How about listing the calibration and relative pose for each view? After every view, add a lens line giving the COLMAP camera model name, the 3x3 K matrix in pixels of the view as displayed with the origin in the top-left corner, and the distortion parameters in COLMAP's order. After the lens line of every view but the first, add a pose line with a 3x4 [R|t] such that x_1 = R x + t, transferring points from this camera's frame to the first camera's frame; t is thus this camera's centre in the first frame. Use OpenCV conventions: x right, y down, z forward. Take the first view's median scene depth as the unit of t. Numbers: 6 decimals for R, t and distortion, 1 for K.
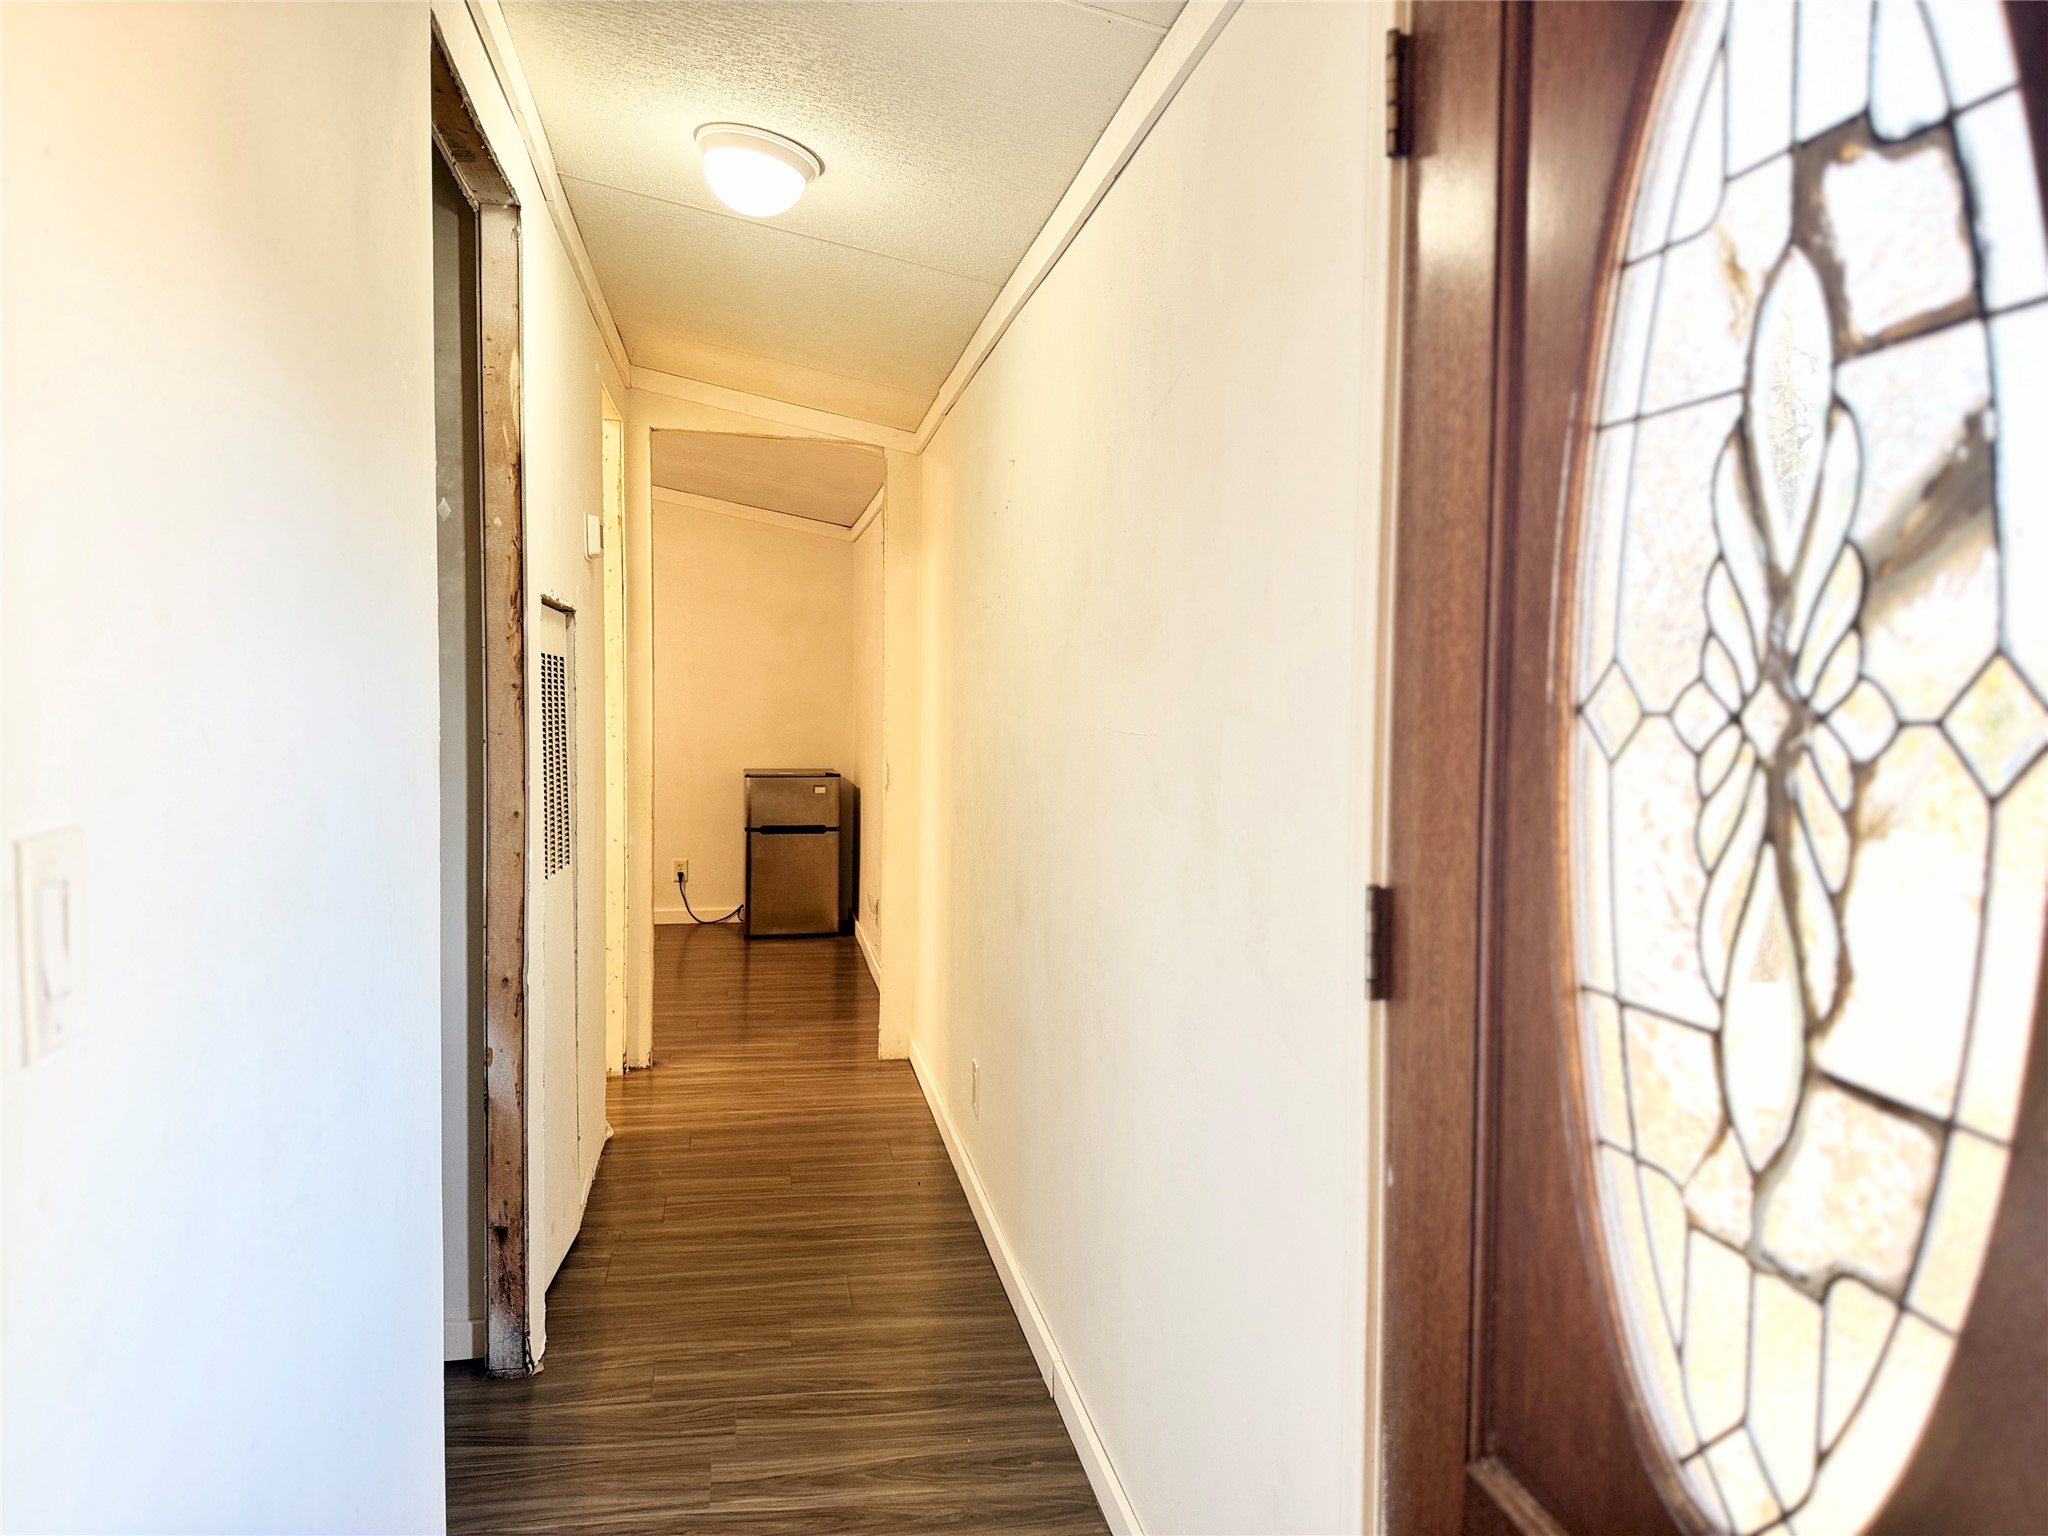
lens RADIAL K [[1433.5, 0, 1016.4], [0, 1433.5, 766.8], [0, 0, 1]] dist [0.093496, -0.126049]
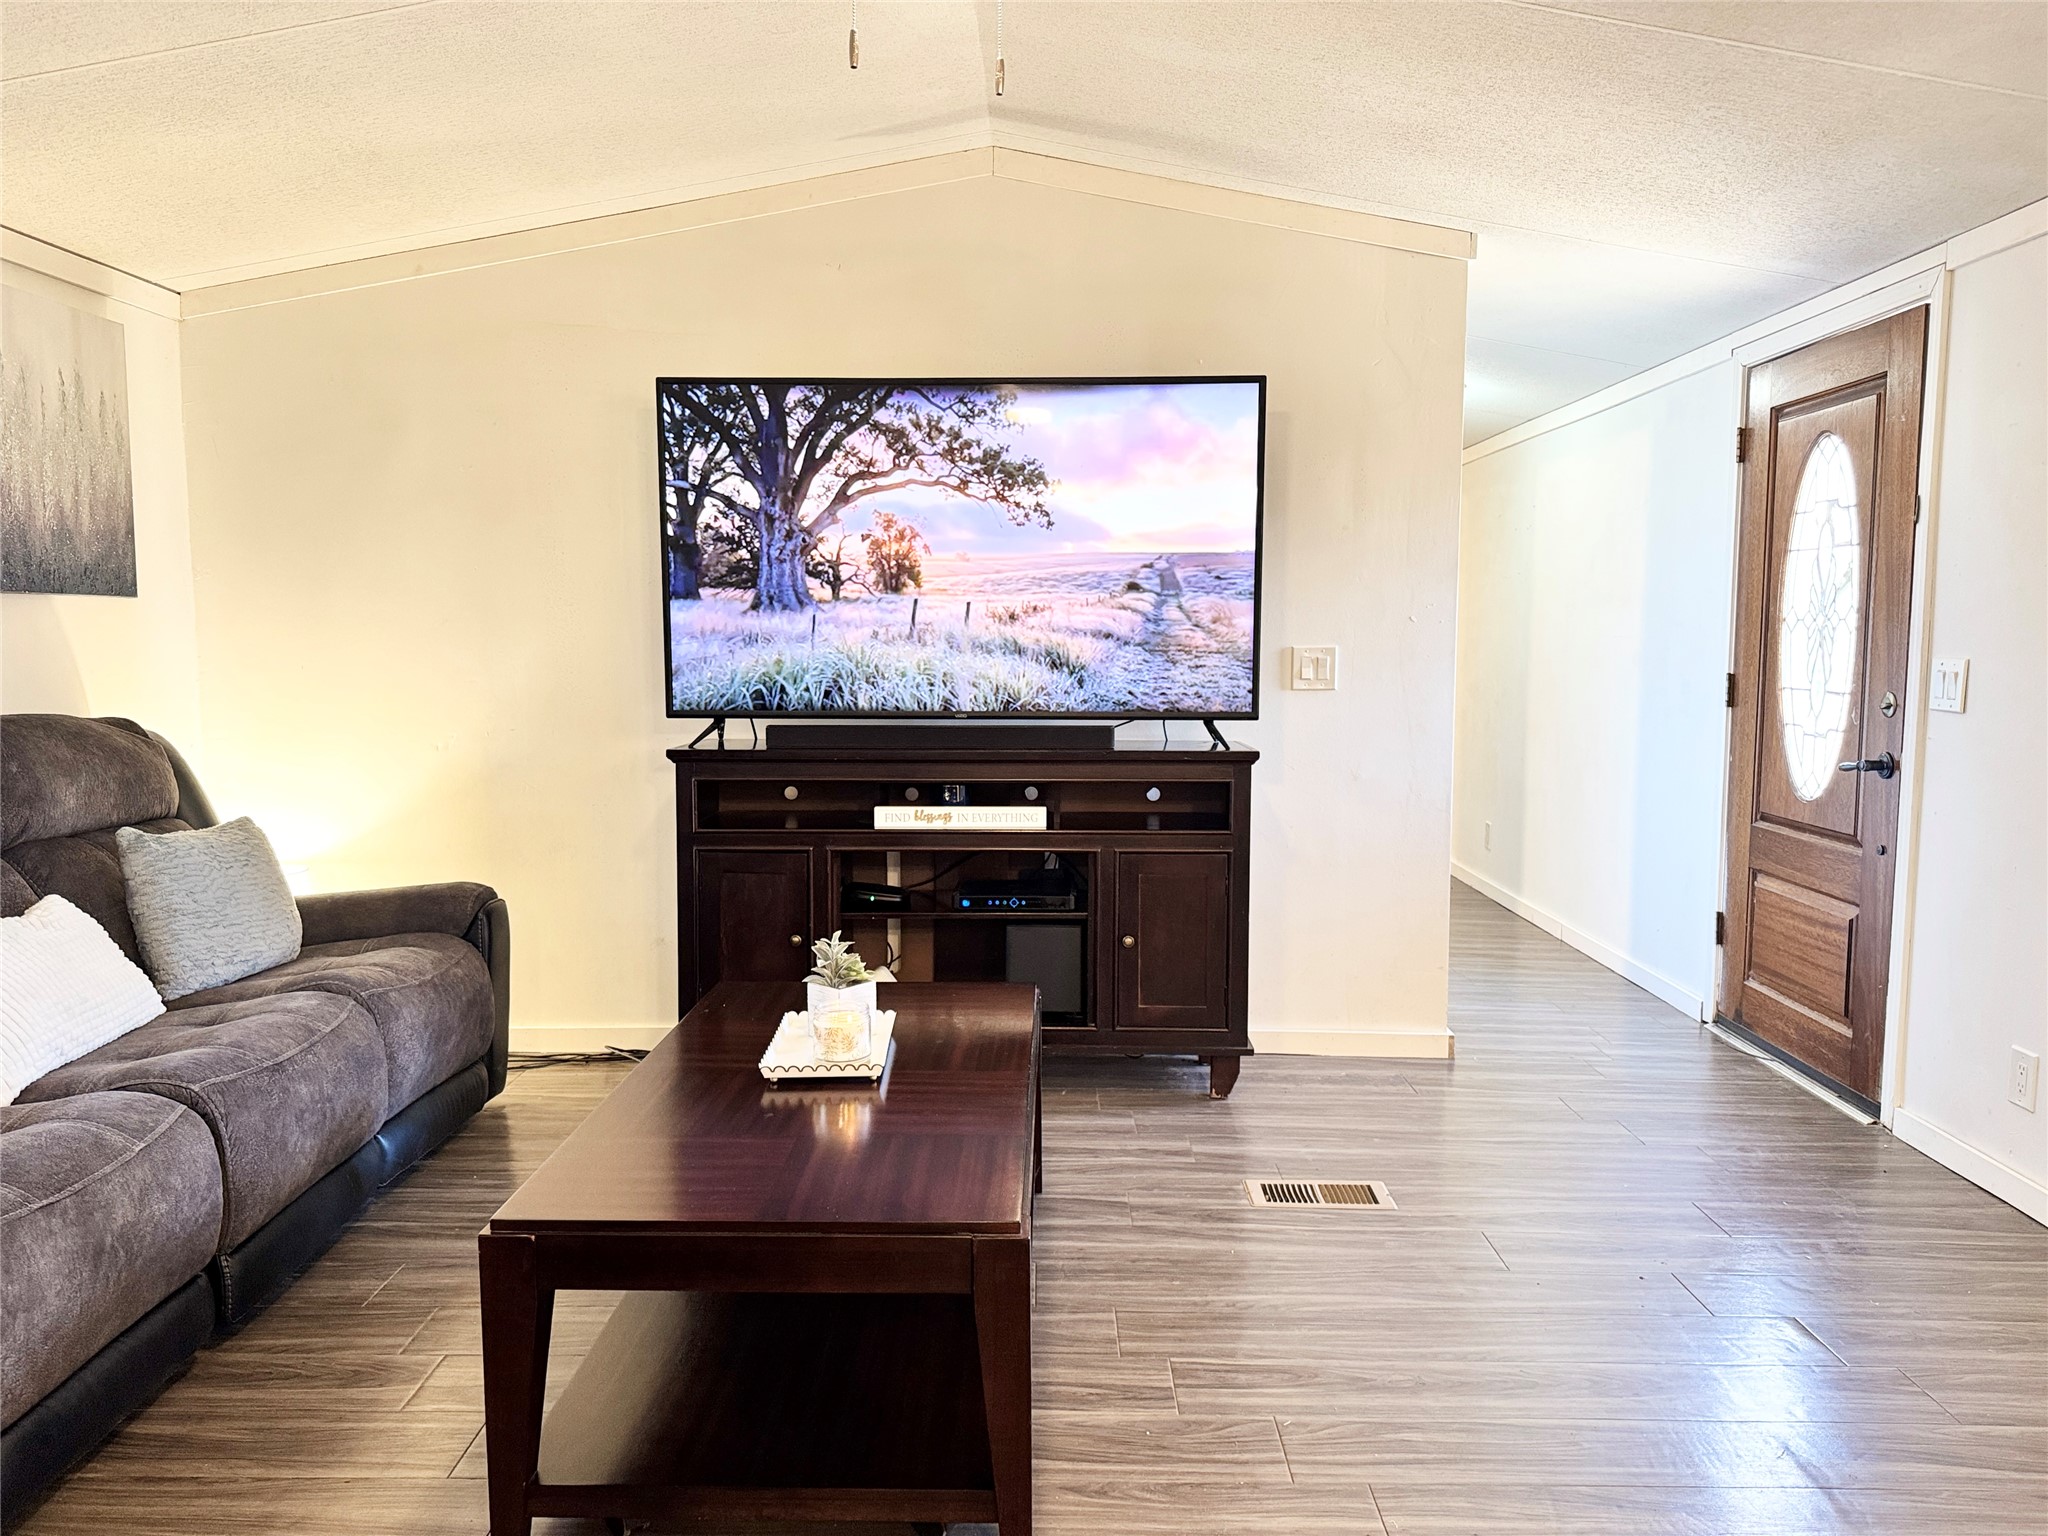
lens RADIAL K [[1433.5, 0, 1035.8], [0, 1433.5, 776.1], [0, 0, 1]] dist [0.093496, -0.126049]
pose [[0.981182, 0.008411, -0.192901, -0.701370], [-0.000629, 0.999185, 0.040369, 0.186631], [0.193083, -0.039488, 0.980387, -2.727268]]
